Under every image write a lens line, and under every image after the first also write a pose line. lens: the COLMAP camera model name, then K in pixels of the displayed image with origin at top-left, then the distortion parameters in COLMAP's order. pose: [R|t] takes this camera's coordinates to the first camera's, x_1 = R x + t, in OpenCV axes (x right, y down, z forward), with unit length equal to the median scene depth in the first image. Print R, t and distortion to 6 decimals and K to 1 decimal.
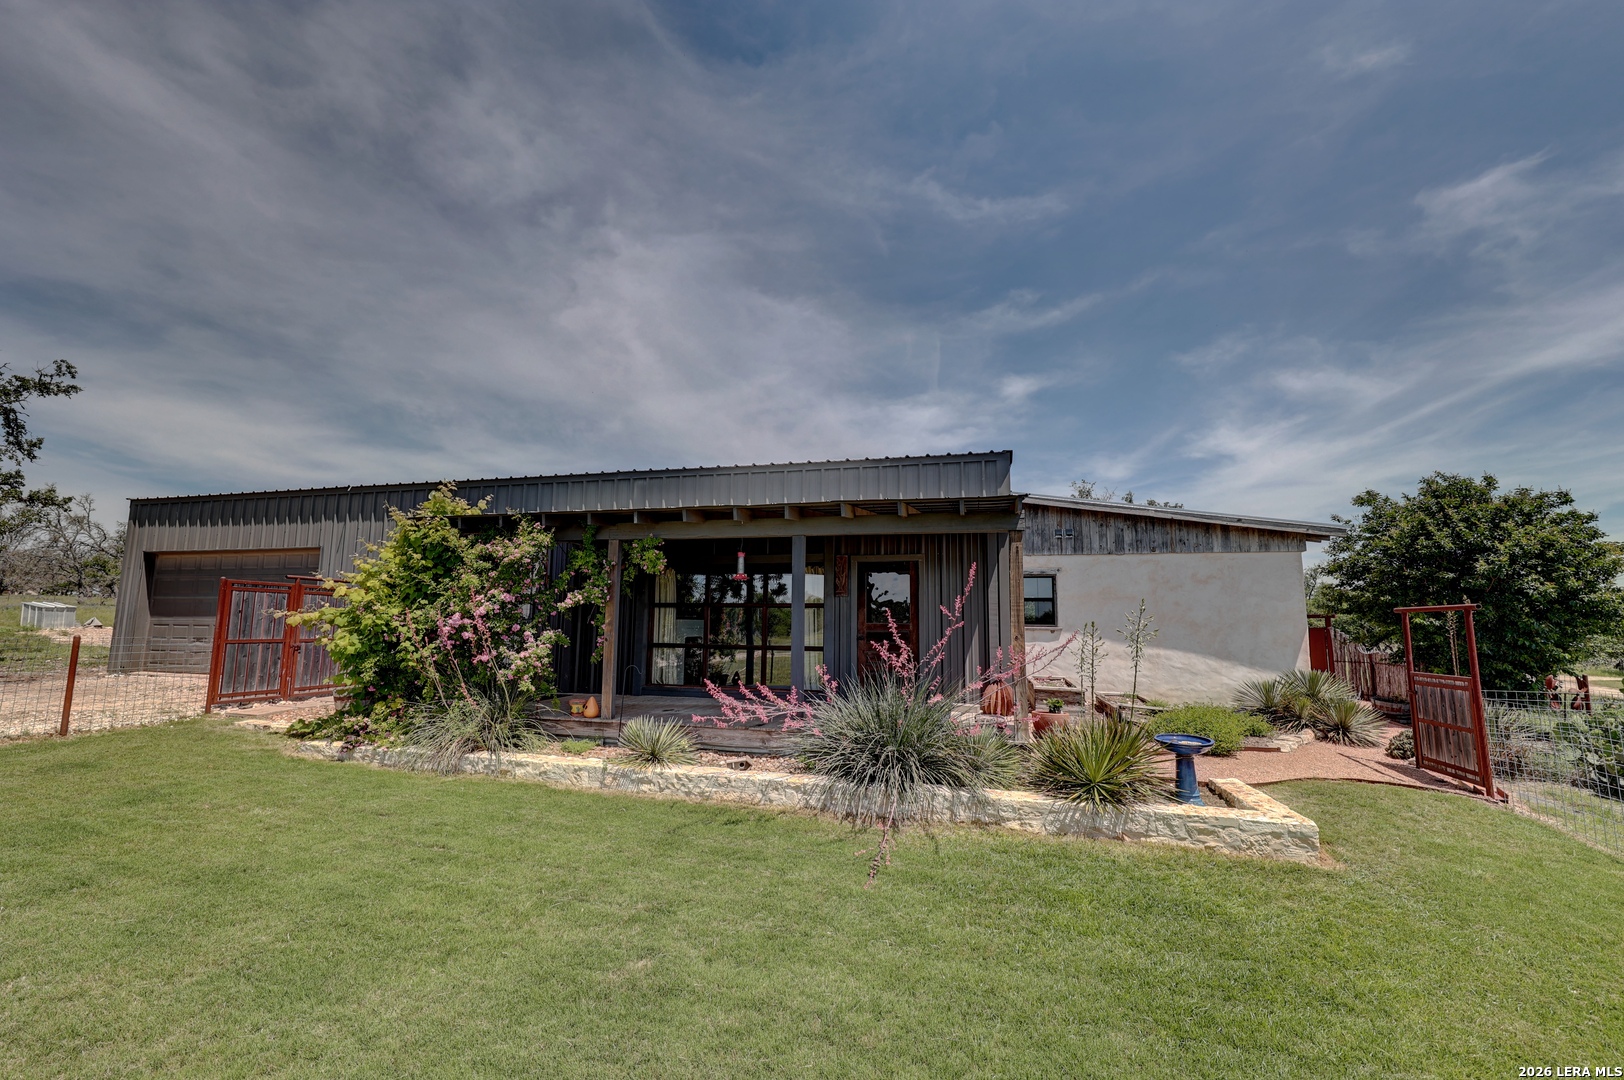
lens RADIAL K [[644.5, 0, 747.2], [0, 644.5, 529.9], [0, 0, 1]] dist [-0.000836, -0.001037]
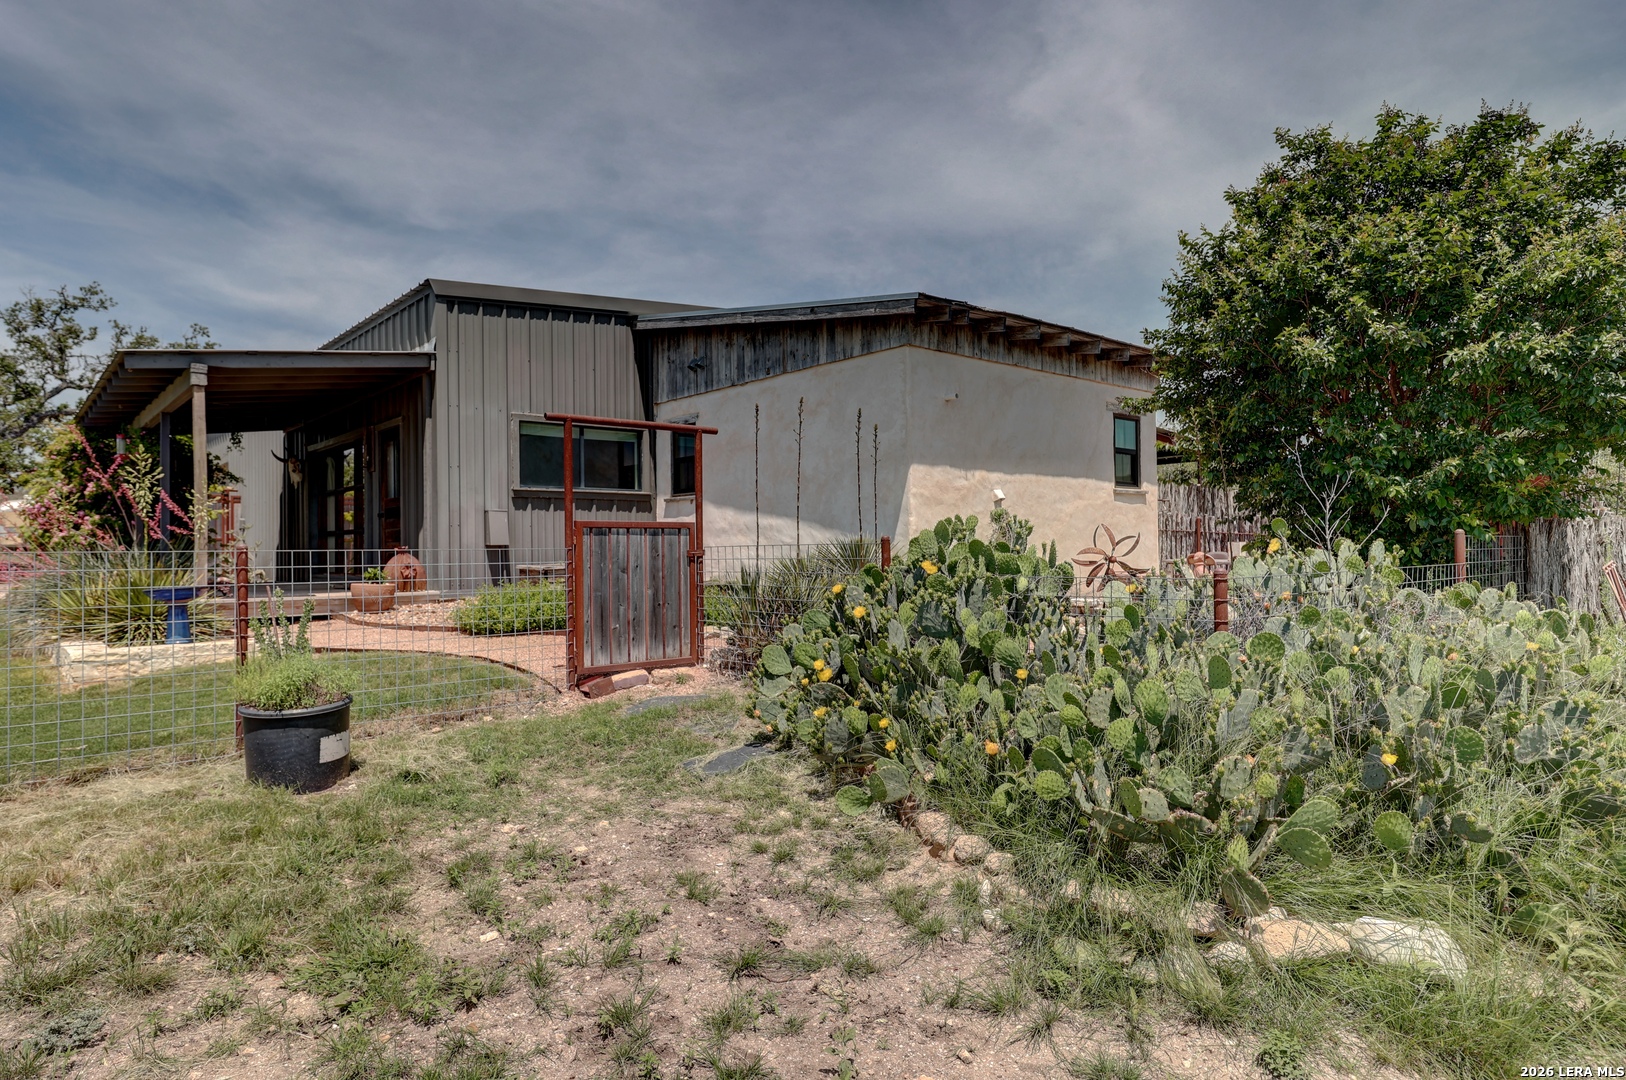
lens RADIAL K [[951.5, 0, 821.2], [0, 951.5, 537.7], [0, 0, 1]] dist [-0.000907, -0.000711]
pose [[0.827805, -0.033586, -0.560009, 1.202765], [0.103392, 0.990241, 0.093445, 0.112707], [0.551406, -0.135255, 0.823199, 0.189347]]
